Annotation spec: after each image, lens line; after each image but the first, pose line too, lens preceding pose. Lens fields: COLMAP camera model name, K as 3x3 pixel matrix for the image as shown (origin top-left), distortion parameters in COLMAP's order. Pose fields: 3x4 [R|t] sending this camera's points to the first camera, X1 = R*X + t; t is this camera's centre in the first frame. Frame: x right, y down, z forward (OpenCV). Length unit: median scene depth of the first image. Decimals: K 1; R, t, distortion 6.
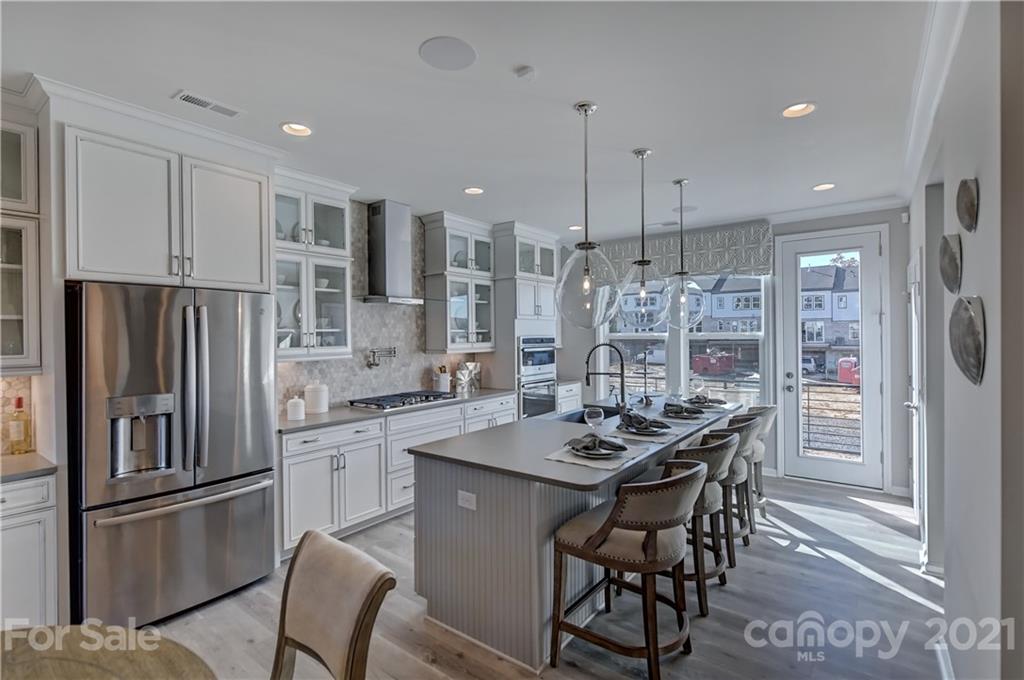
lens RADIAL K [[477.7, 0, 519.2], [0, 477.7, 334.5], [0, 0, 1]] dist [-0.000440, 0.000096]
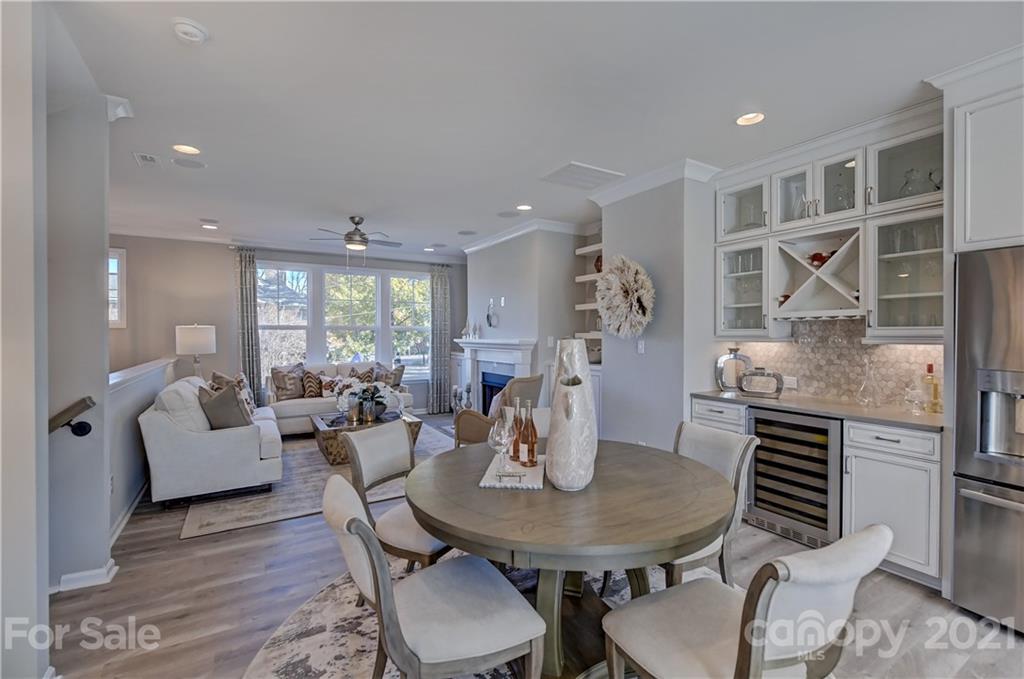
lens RADIAL K [[447.6, 0, 515.7], [0, 447.6, 337.1], [0, 0, 1]] dist [-0.001431, -0.000160]
pose [[-0.374688, 0.018353, -0.926969, 0.182728], [0.005326, 0.999830, 0.017643, 0.024798], [0.927136, 0.001673, -0.374722, 0.252440]]
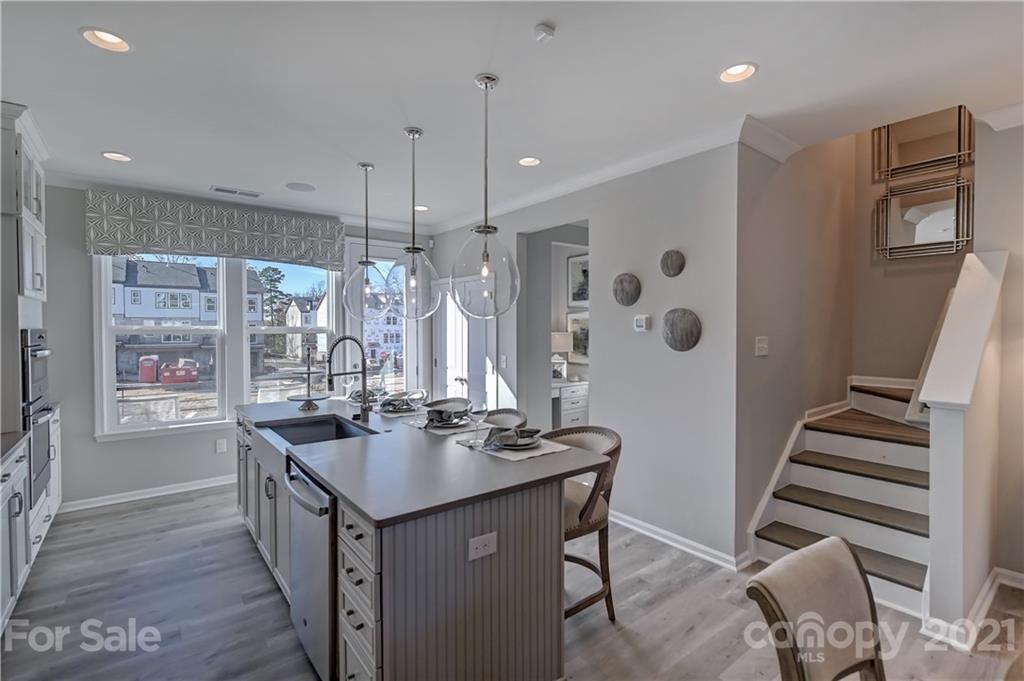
lens RADIAL K [[477.7, 0, 510.4], [0, 477.7, 337.7], [0, 0, 1]] dist [-0.000440, 0.000096]
pose [[0.264755, -0.009018, 0.964273, -0.446550], [-0.001857, 0.999950, 0.009862, 0.009782], [-0.964314, -0.004401, 0.264725, 0.422285]]
